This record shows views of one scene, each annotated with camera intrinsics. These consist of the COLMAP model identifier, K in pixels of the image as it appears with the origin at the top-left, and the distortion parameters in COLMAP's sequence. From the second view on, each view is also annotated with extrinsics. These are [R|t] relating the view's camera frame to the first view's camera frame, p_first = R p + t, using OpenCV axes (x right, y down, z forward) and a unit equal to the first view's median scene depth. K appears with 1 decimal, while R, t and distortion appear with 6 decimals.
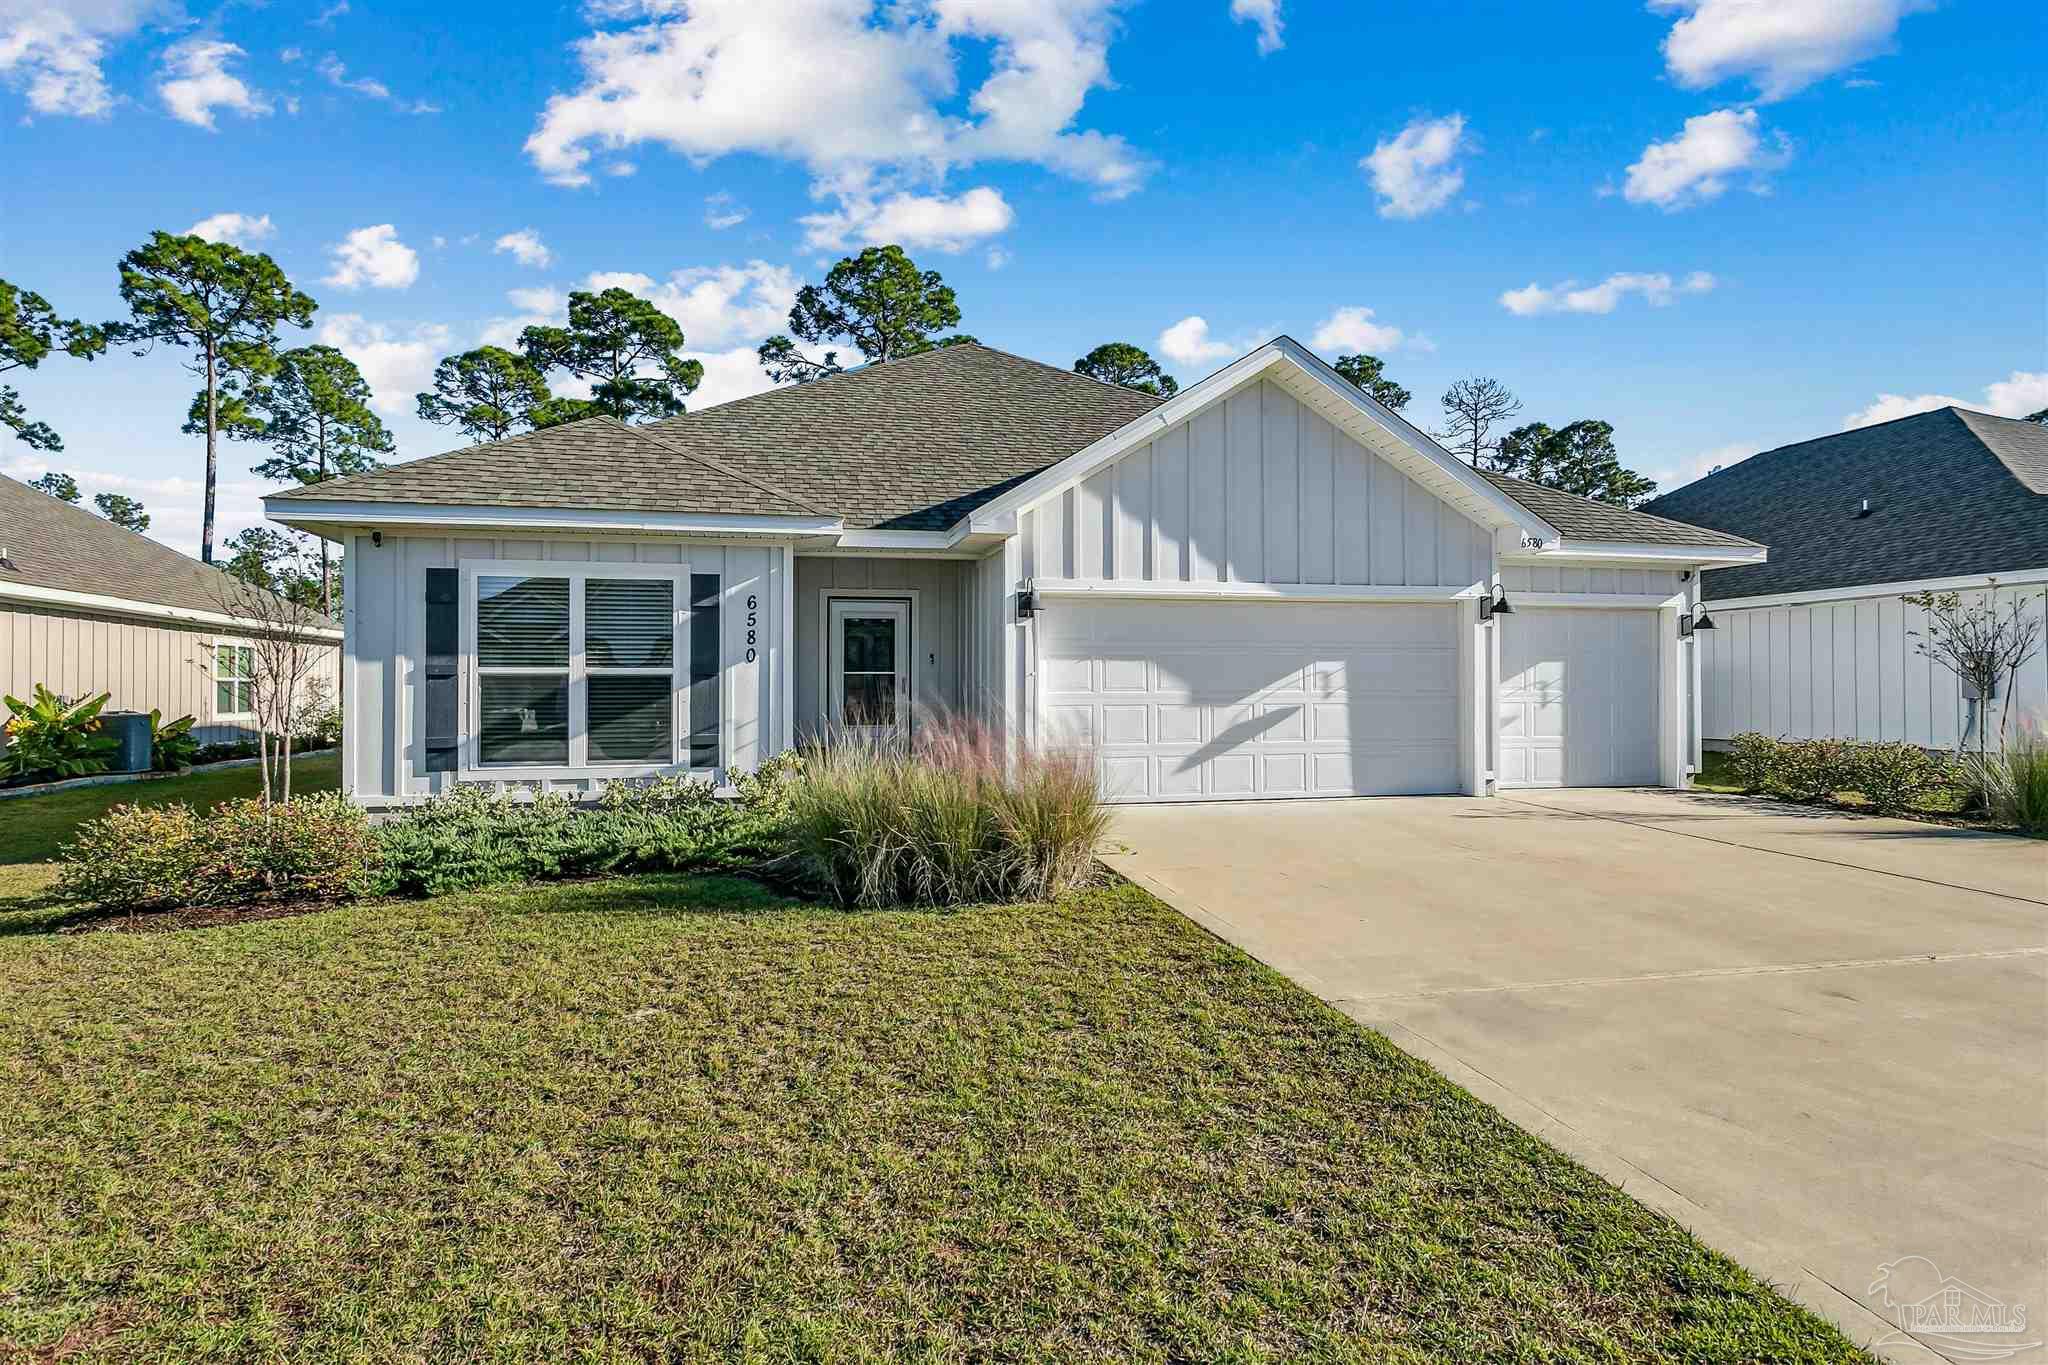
lens RADIAL K [[1059.0, 0, 1006.9], [0, 1059.0, 678.0], [0, 0, 1]] dist [0.000362, 0.003386]
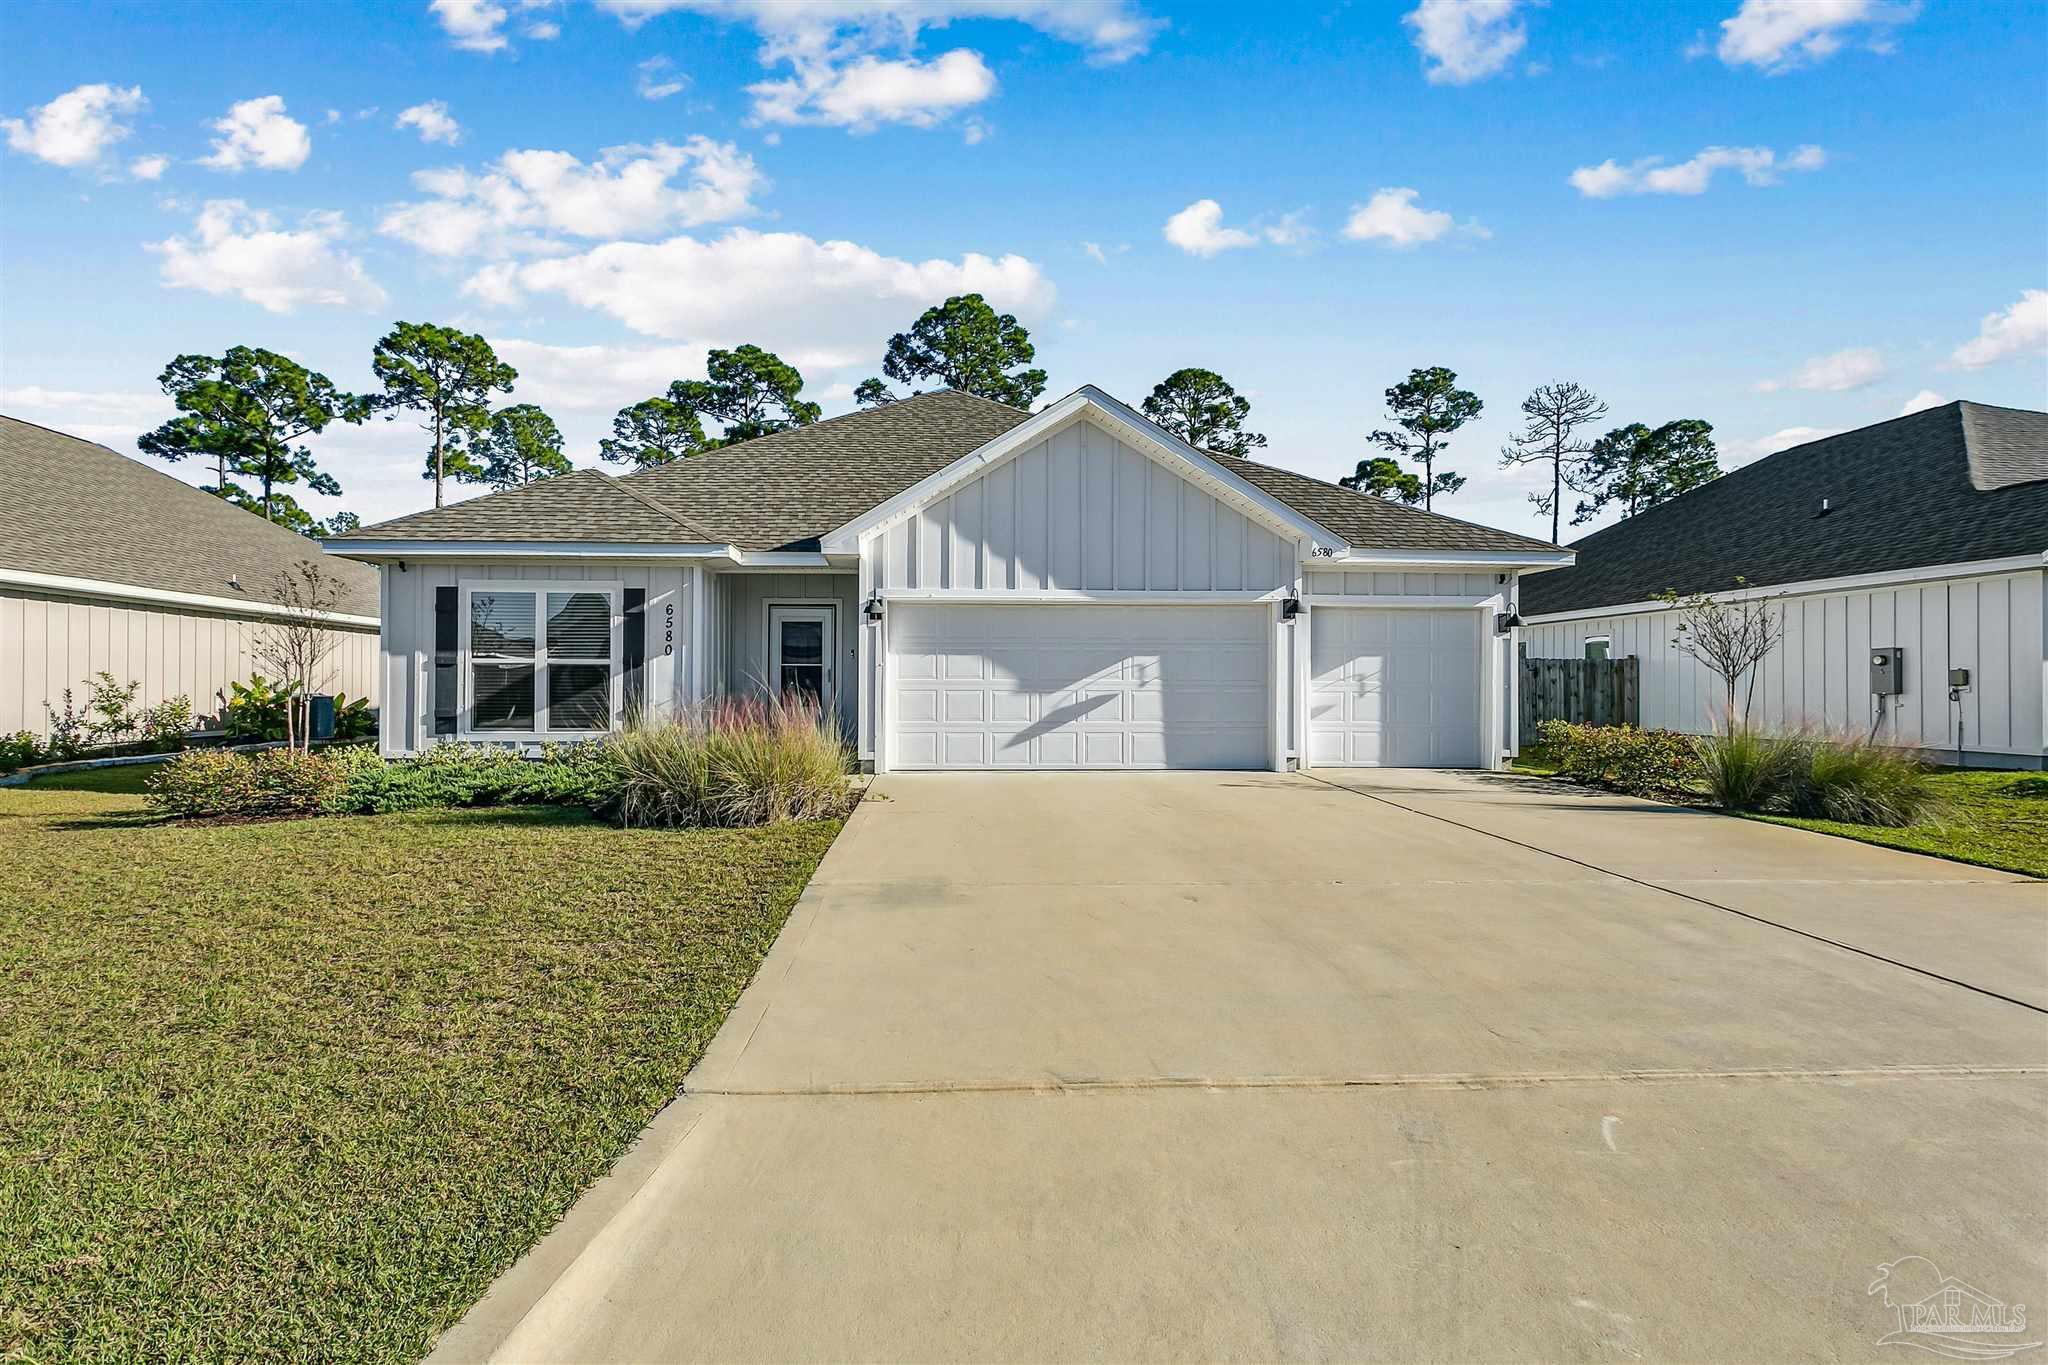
lens RADIAL K [[980.5, 0, 994.1], [0, 980.5, 678.5], [0, 0, 1]] dist [0.007671, 0.000145]
pose [[0.984638, 0.004078, -0.174559, 0.327937], [-0.004007, 0.999992, 0.000754, 0.010086], [0.174561, -0.000043, 0.984646, -0.112791]]
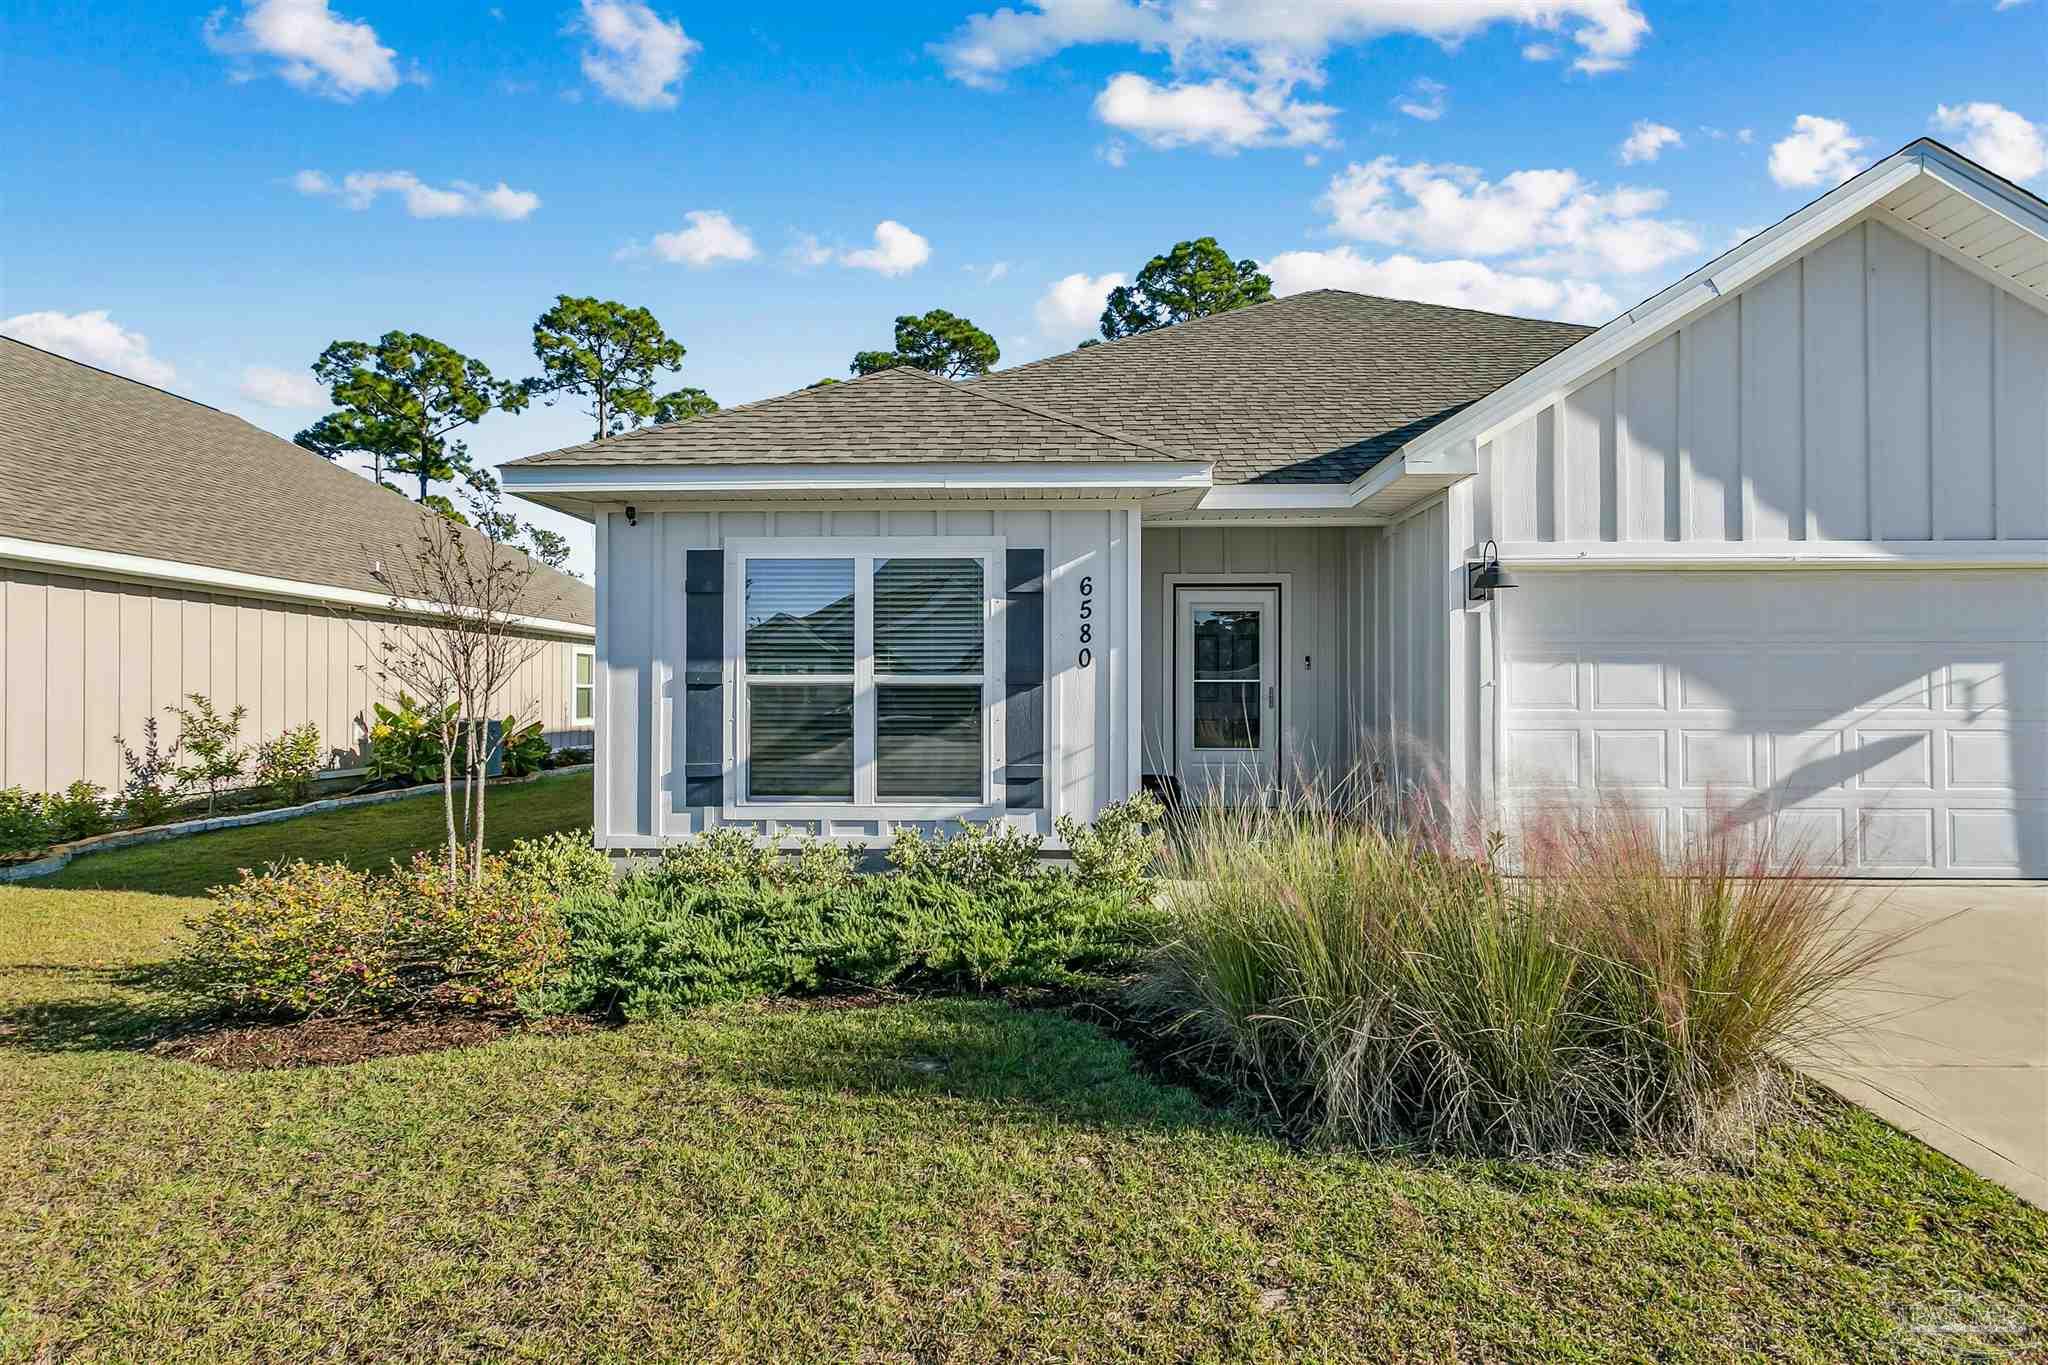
lens RADIAL K [[985.6, 0, 1046.2], [0, 985.6, 684.0], [0, 0, 1]] dist [-0.004707, 0.002898]
pose [[0.969157, 0.000632, -0.246445, -0.087636], [-0.000434, 1.000000, 0.000857, -0.003501], [0.246445, -0.000724, 0.969157, 0.292743]]
